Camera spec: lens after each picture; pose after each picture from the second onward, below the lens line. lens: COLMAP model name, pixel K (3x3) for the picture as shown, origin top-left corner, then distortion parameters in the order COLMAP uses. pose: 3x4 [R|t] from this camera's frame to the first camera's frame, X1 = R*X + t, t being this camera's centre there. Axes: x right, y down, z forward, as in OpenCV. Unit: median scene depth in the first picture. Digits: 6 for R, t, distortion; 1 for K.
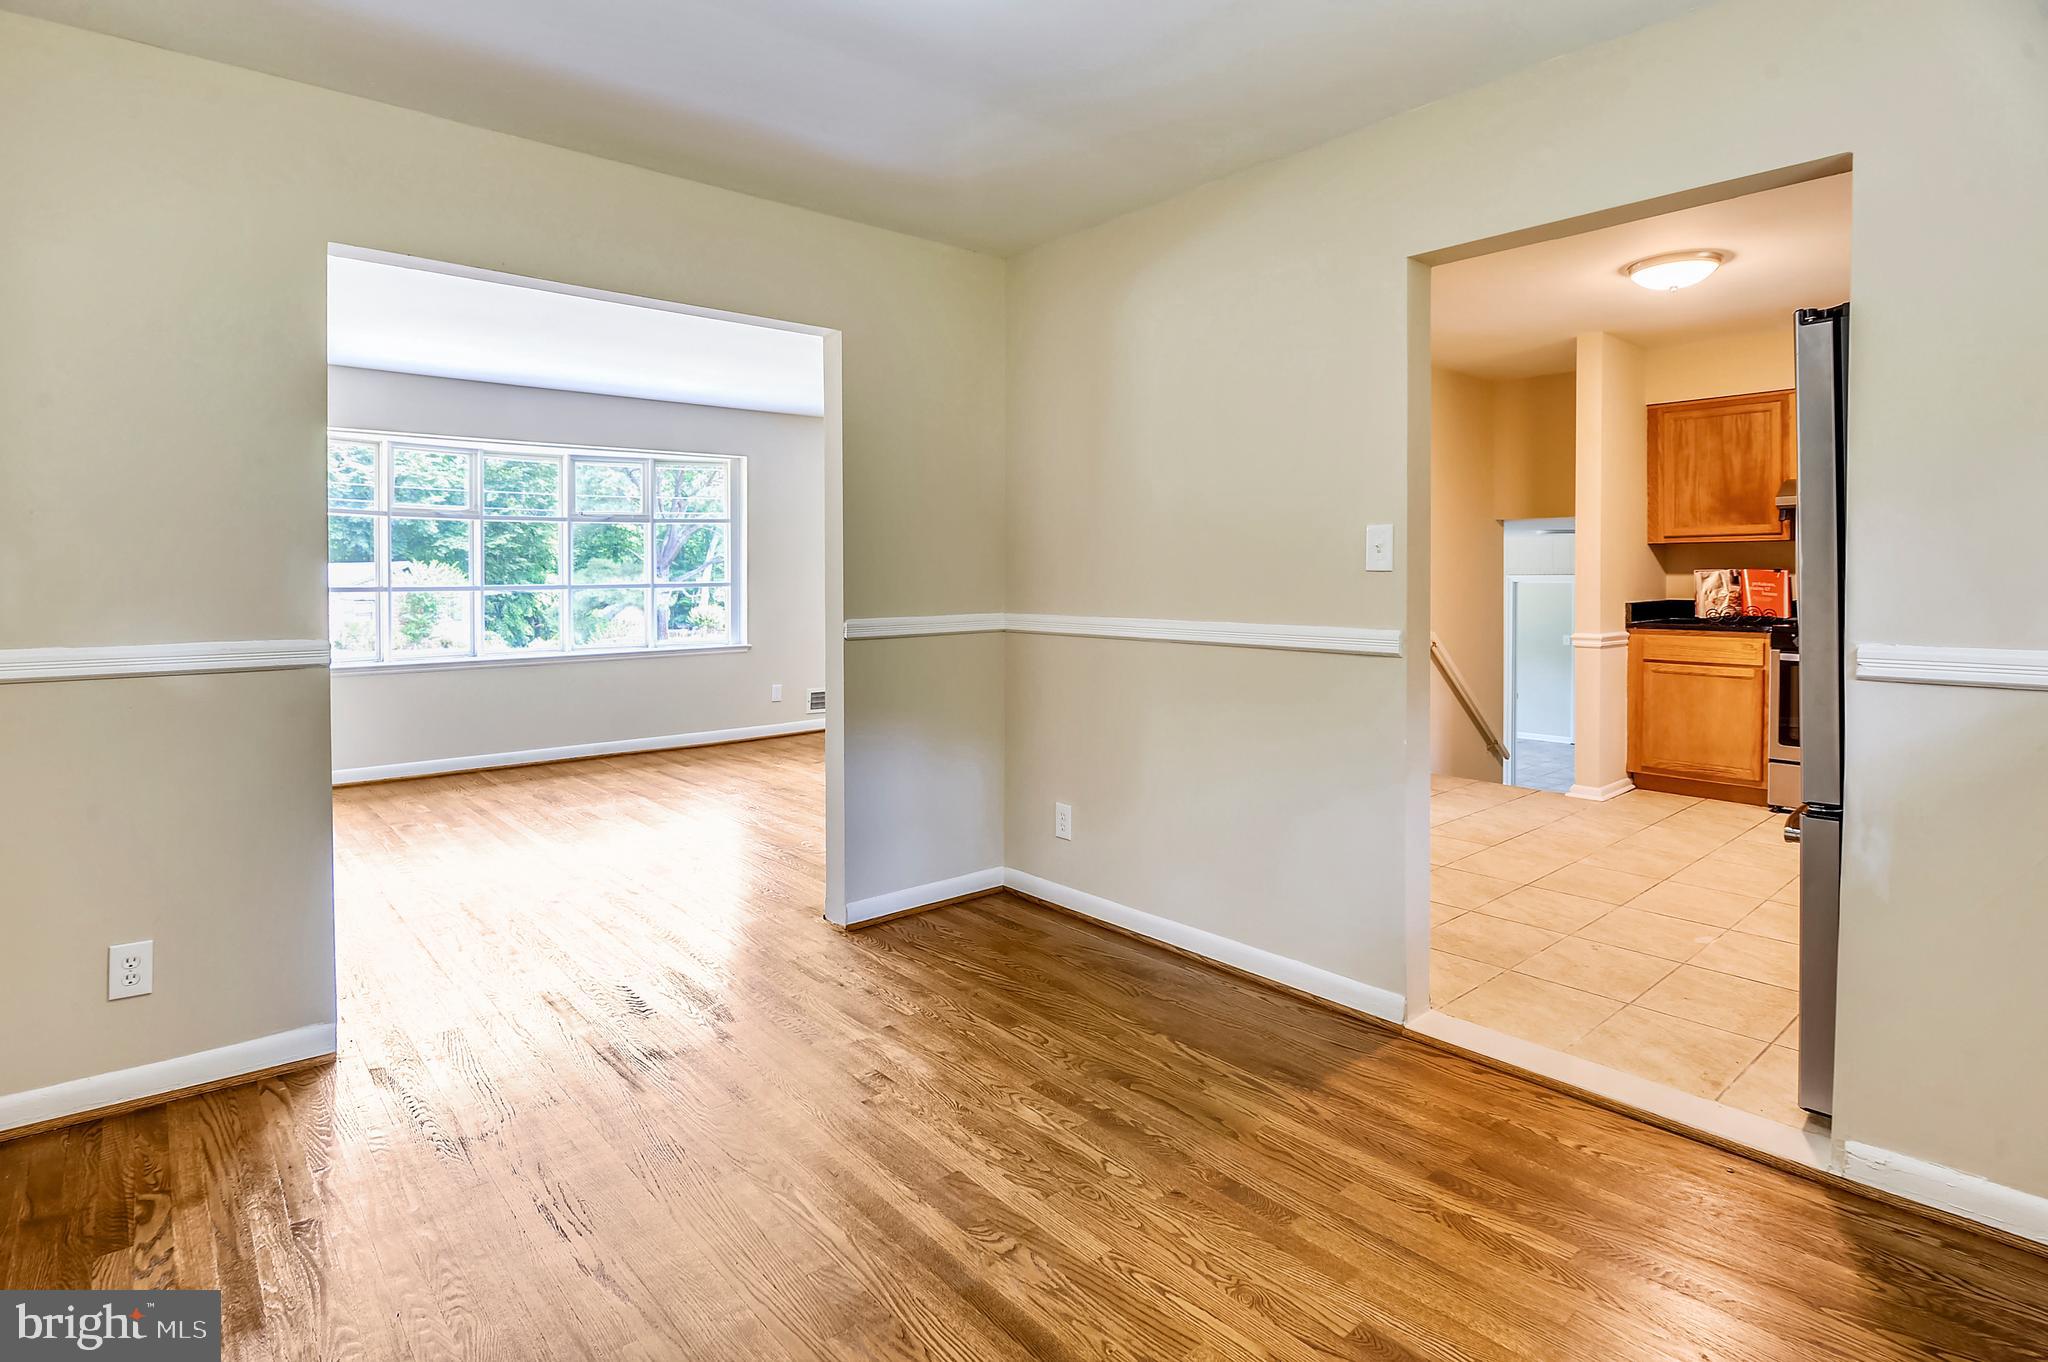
lens RADIAL K [[1033.0, 0, 1014.8], [0, 1033.0, 591.3], [0, 0, 1]] dist [-0.020471, 0.001097]
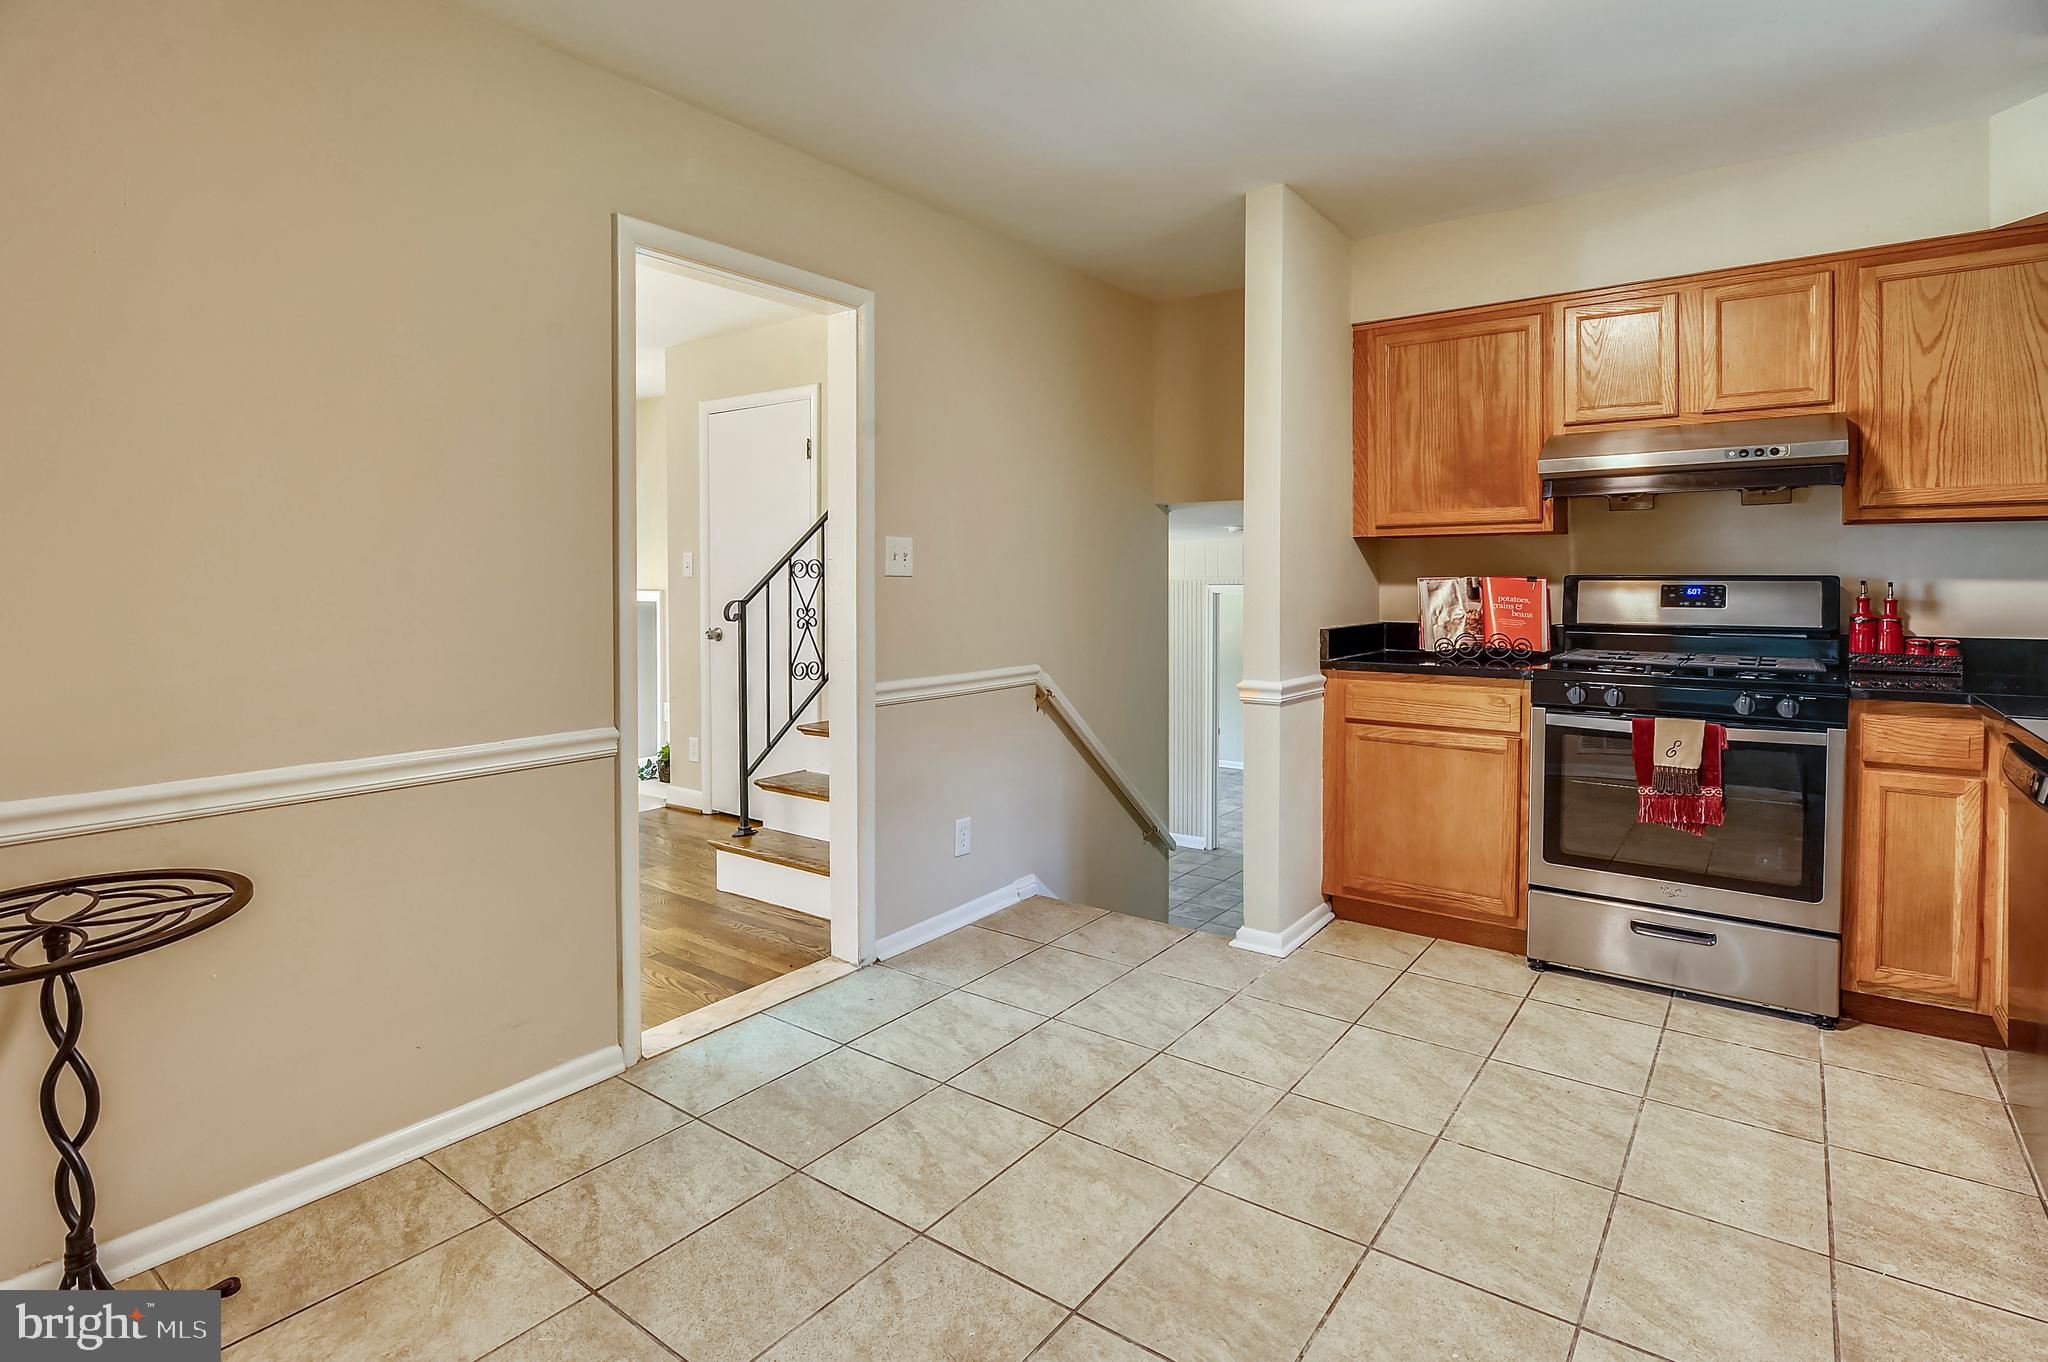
lens RADIAL K [[1033.0, 0, 1019.6], [0, 1033.0, 599.5], [0, 0, 1]] dist [-0.020471, 0.001097]
pose [[0.974415, 0.000774, 0.224753, 0.278701], [-0.000593, 0.999999, -0.000871, -0.006510], [-0.224753, 0.000715, 0.974415, 0.432876]]
